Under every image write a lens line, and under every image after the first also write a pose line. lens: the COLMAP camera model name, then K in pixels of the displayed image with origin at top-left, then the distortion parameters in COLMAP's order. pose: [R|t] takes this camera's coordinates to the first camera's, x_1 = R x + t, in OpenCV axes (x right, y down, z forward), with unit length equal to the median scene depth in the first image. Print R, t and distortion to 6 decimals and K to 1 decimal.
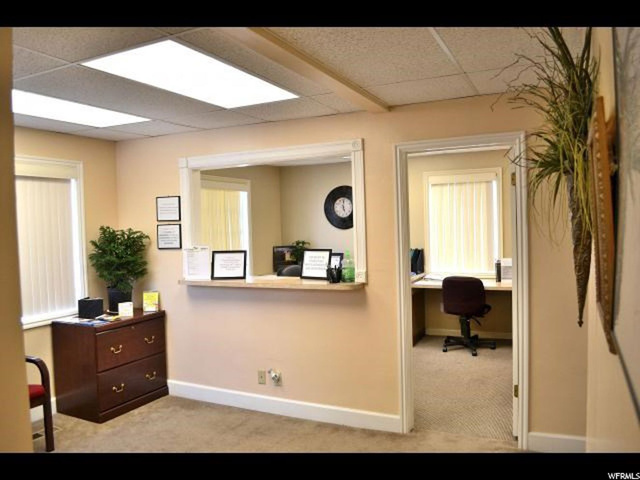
lens RADIAL K [[504.8, 0, 320.0], [0, 504.8, 240.0], [0, 0, 1]] dist [-0.005636, -0.003105]
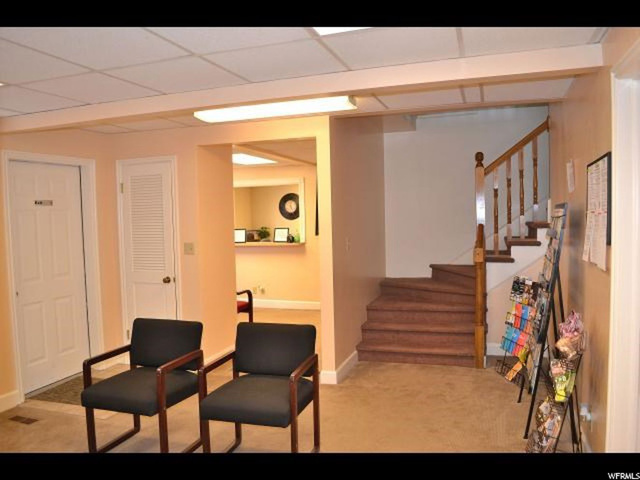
lens RADIAL K [[504.8, 0, 320.0], [0, 504.8, 240.0], [0, 0, 1]] dist [-0.005636, -0.003105]
pose [[0.992314, 0.002589, 0.123715, -0.107367], [-0.003978, 0.999932, 0.010987, 0.044410], [-0.123678, -0.011395, 0.992257, -1.090529]]
